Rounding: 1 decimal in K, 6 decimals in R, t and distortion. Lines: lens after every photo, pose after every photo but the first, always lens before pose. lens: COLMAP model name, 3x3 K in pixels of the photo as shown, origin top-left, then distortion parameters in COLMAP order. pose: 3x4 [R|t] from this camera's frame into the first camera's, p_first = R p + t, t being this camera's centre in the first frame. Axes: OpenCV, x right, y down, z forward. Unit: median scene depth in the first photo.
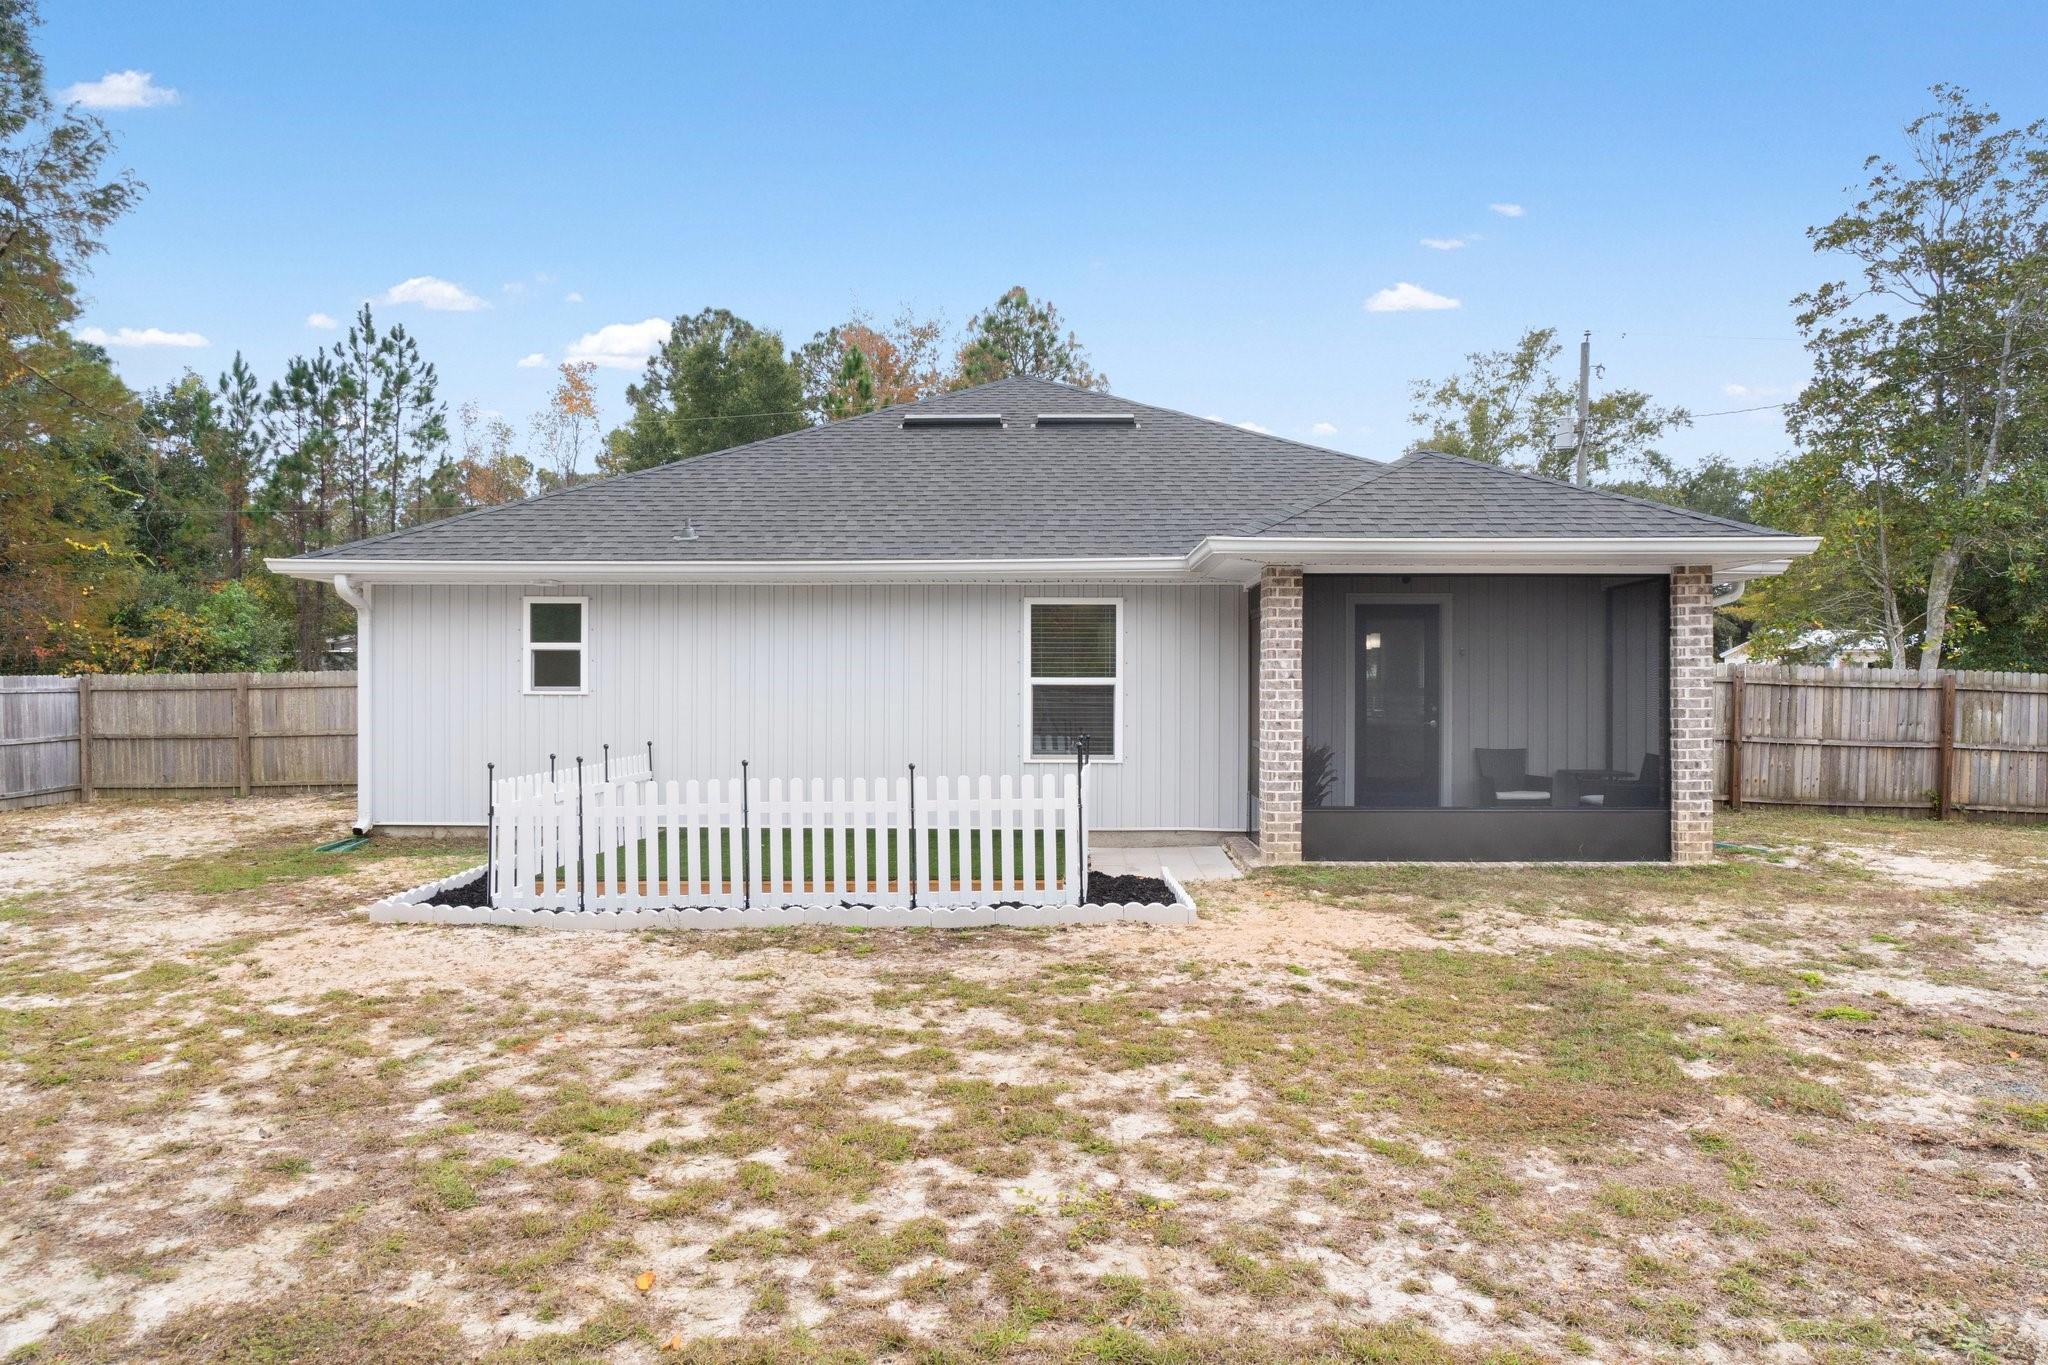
lens RADIAL K [[1290.6, 0, 1023.1], [0, 1290.6, 683.6], [0, 0, 1]] dist [-0.004596, -0.001365]
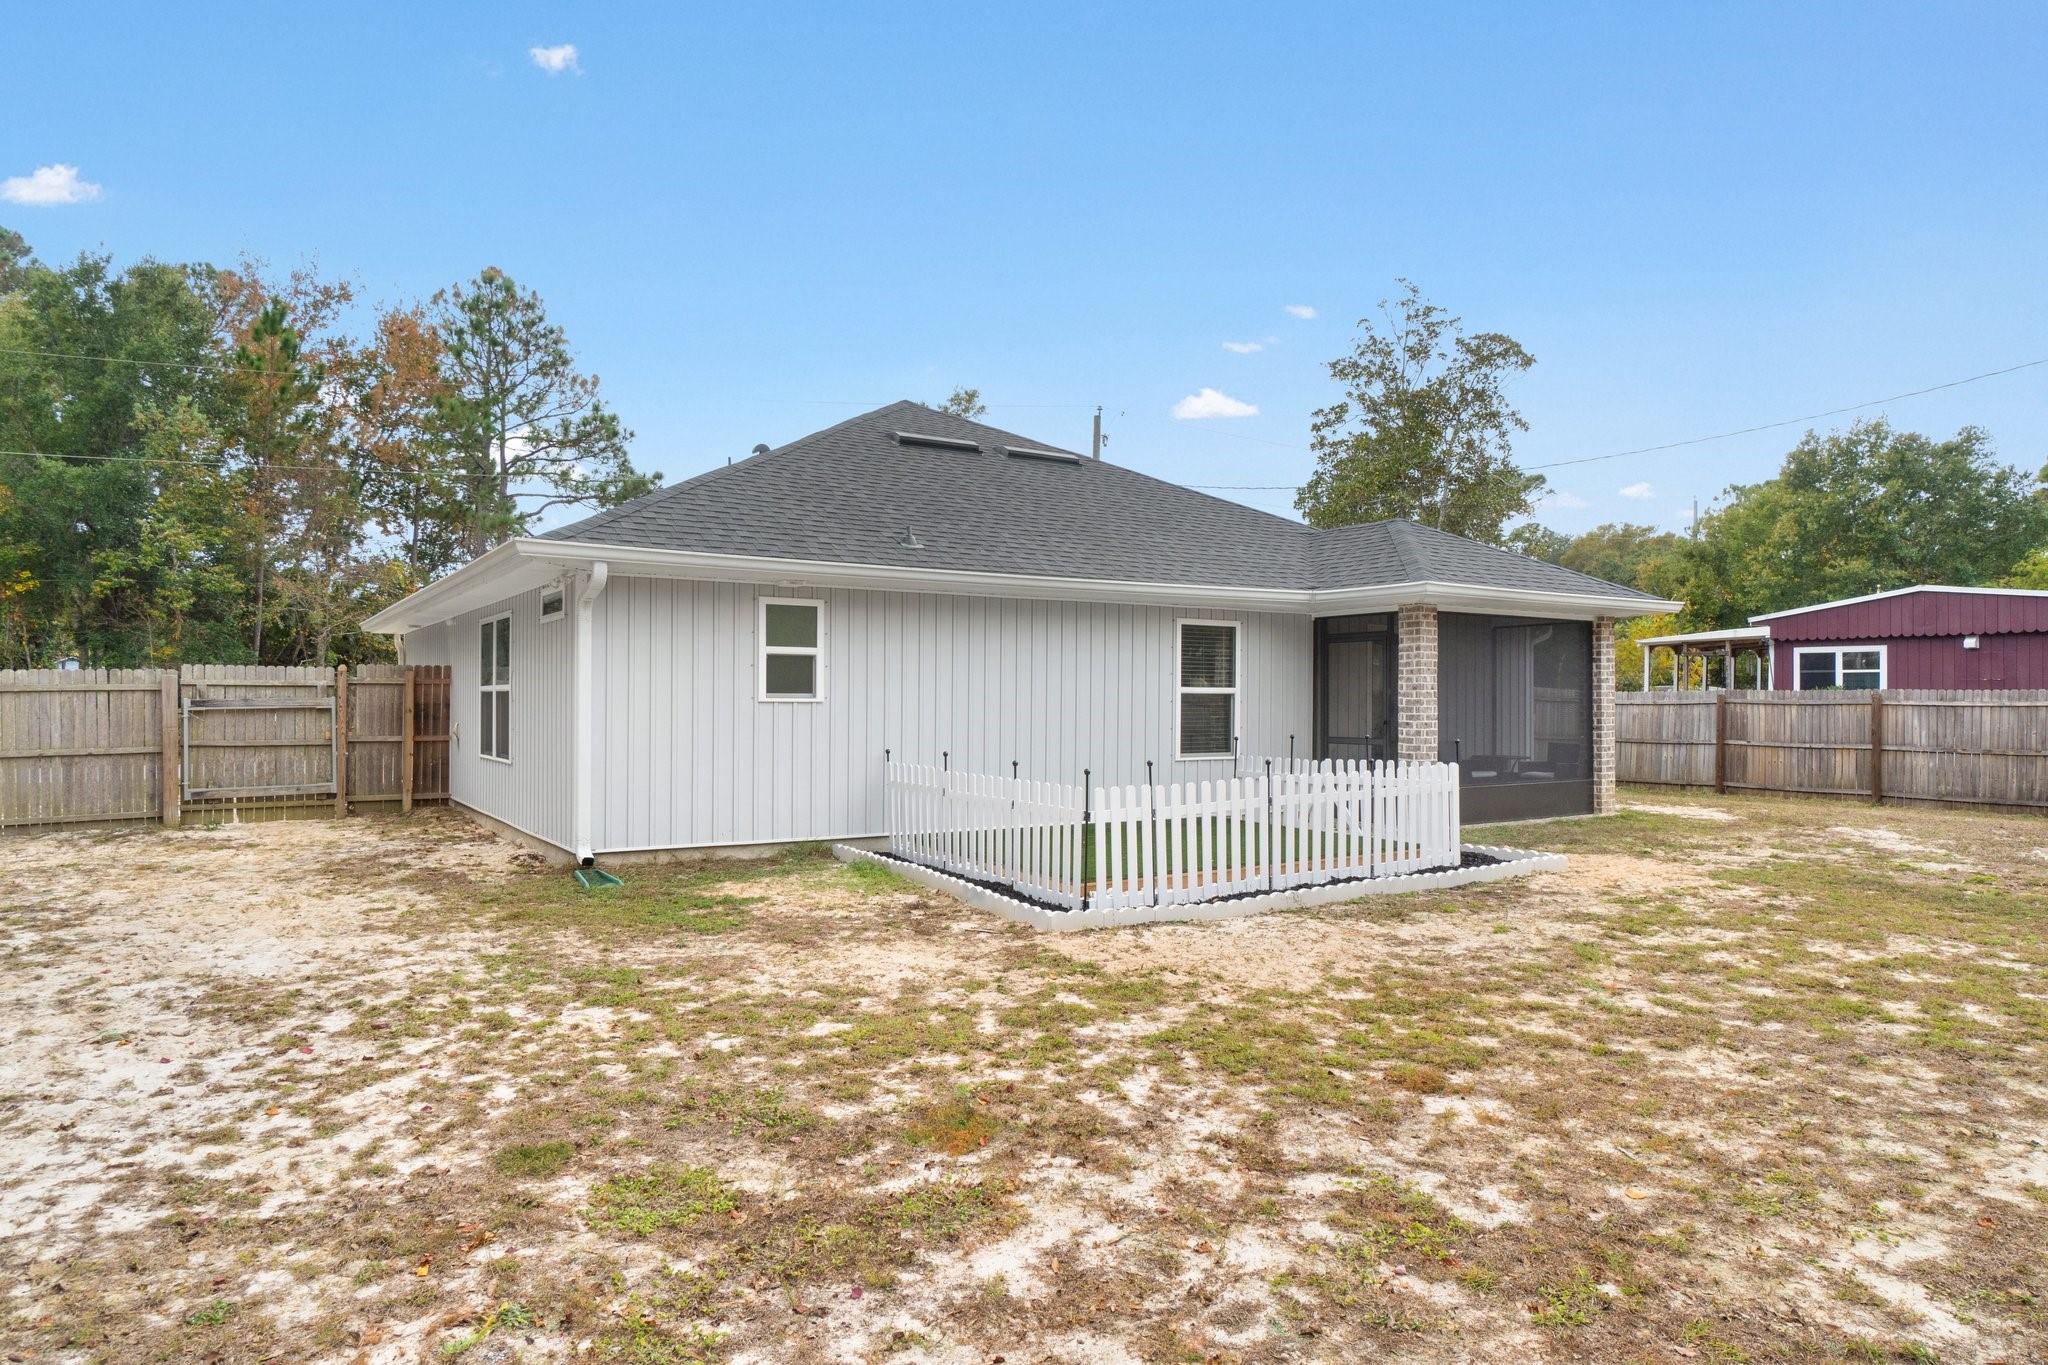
lens RADIAL K [[1233.7, 0, 1021.5], [0, 1233.7, 689.3], [0, 0, 1]] dist [-0.004491, 0.001512]
pose [[0.832373, 0.005594, 0.554187, -0.724057], [-0.005085, 0.999984, -0.002457, 0.000614], [-0.554192, -0.000772, 0.832388, 0.154860]]
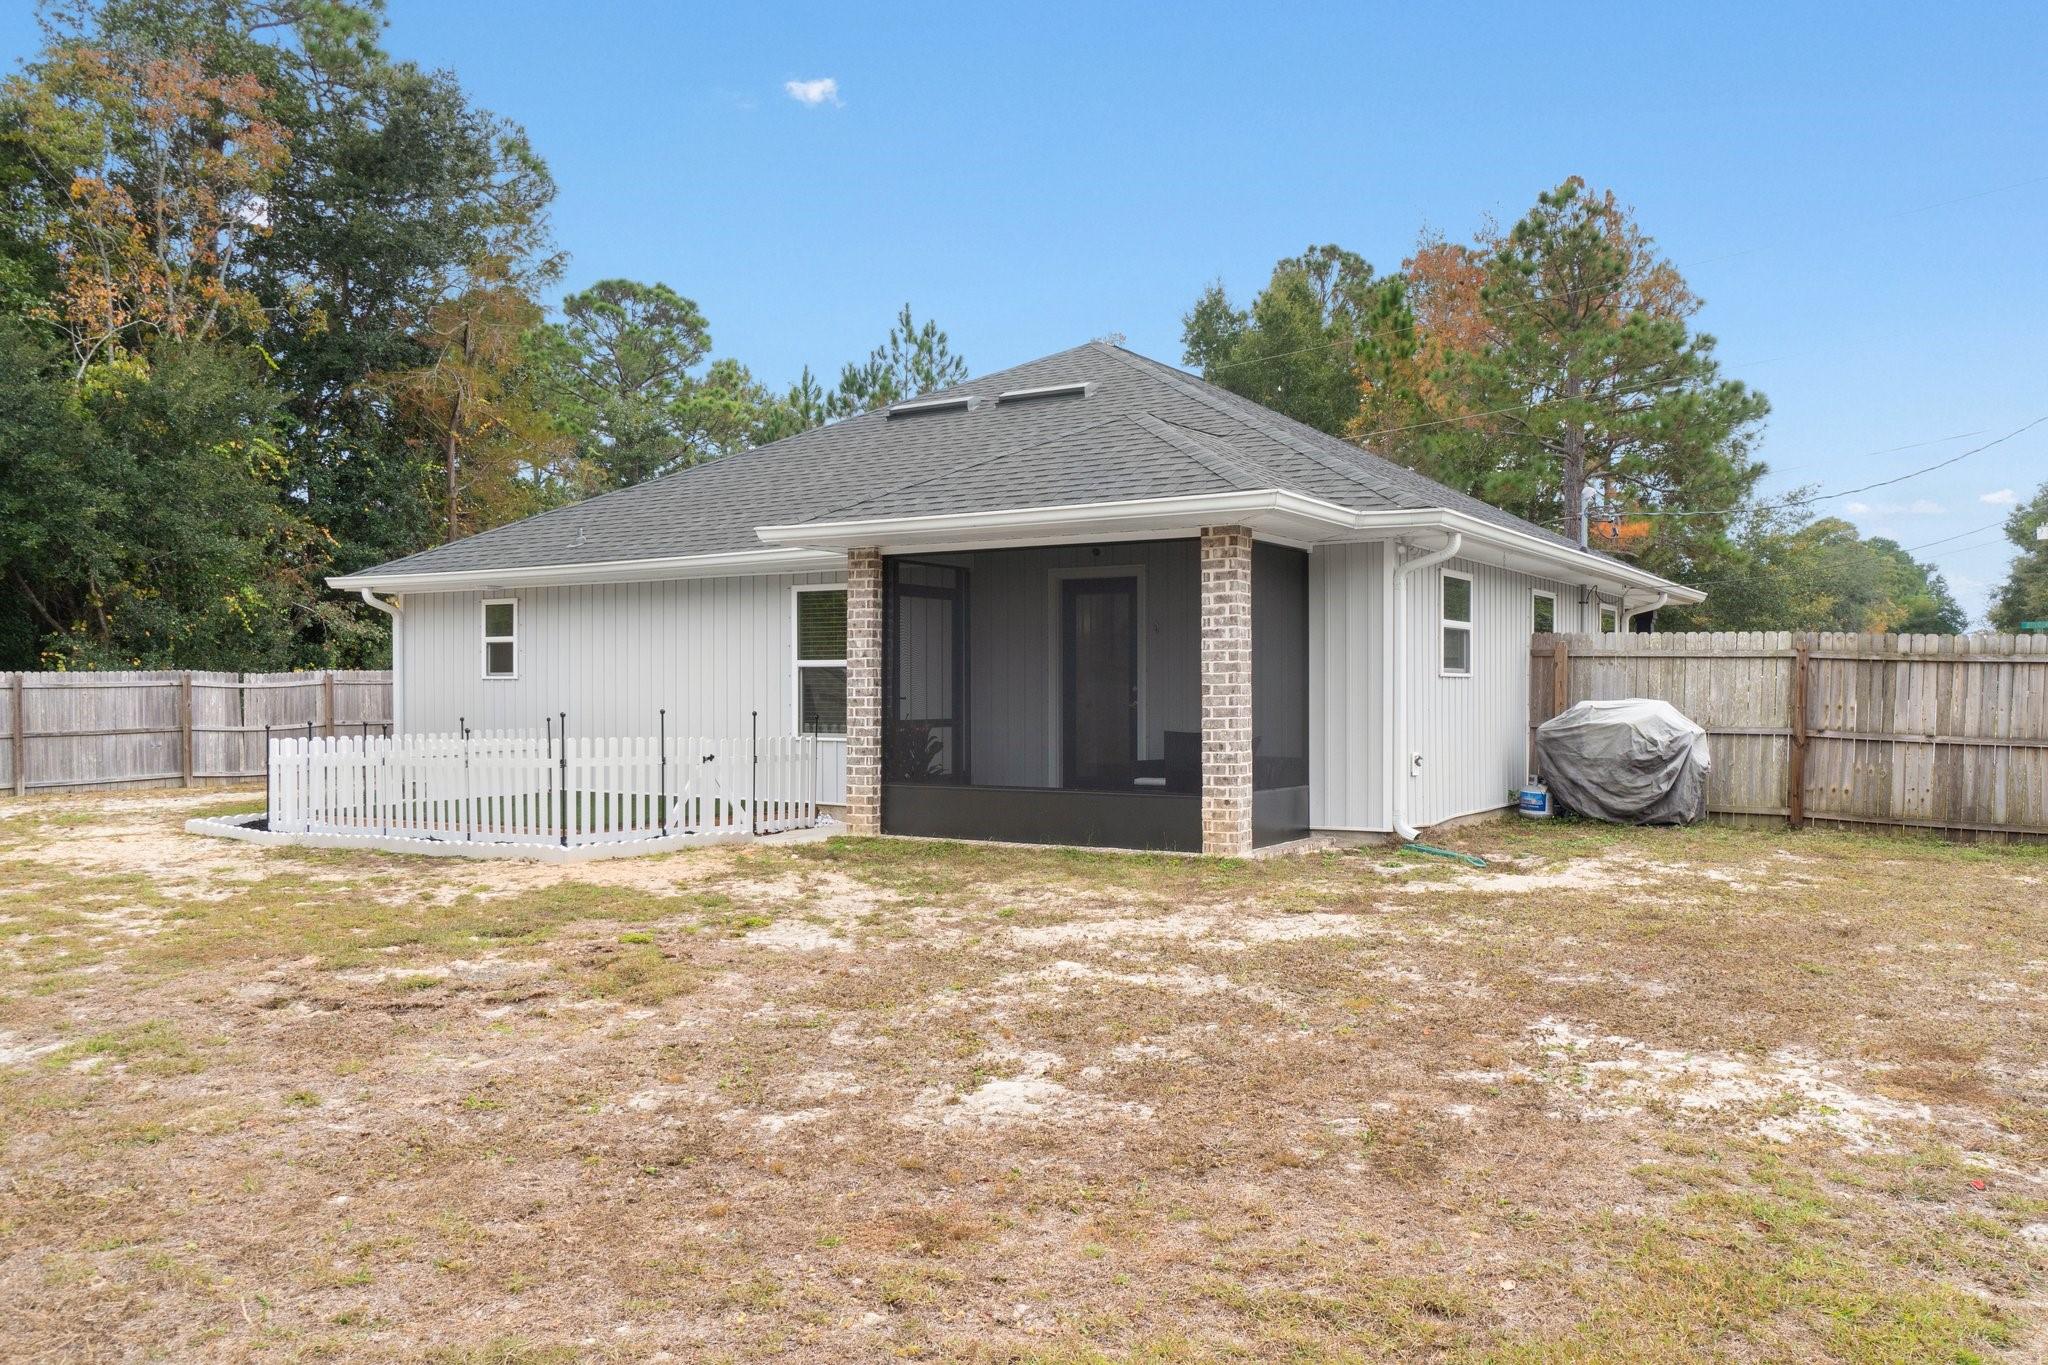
lens RADIAL K [[1557.2, 0, 1025.6], [0, 1557.2, 691.0], [0, 0, 1]] dist [0.002603, -0.002738]
pose [[0.854853, -0.001991, -0.518866, 0.830631], [0.005390, 0.999973, 0.005044, 0.015063], [0.518842, -0.007109, 0.854840, -0.002769]]
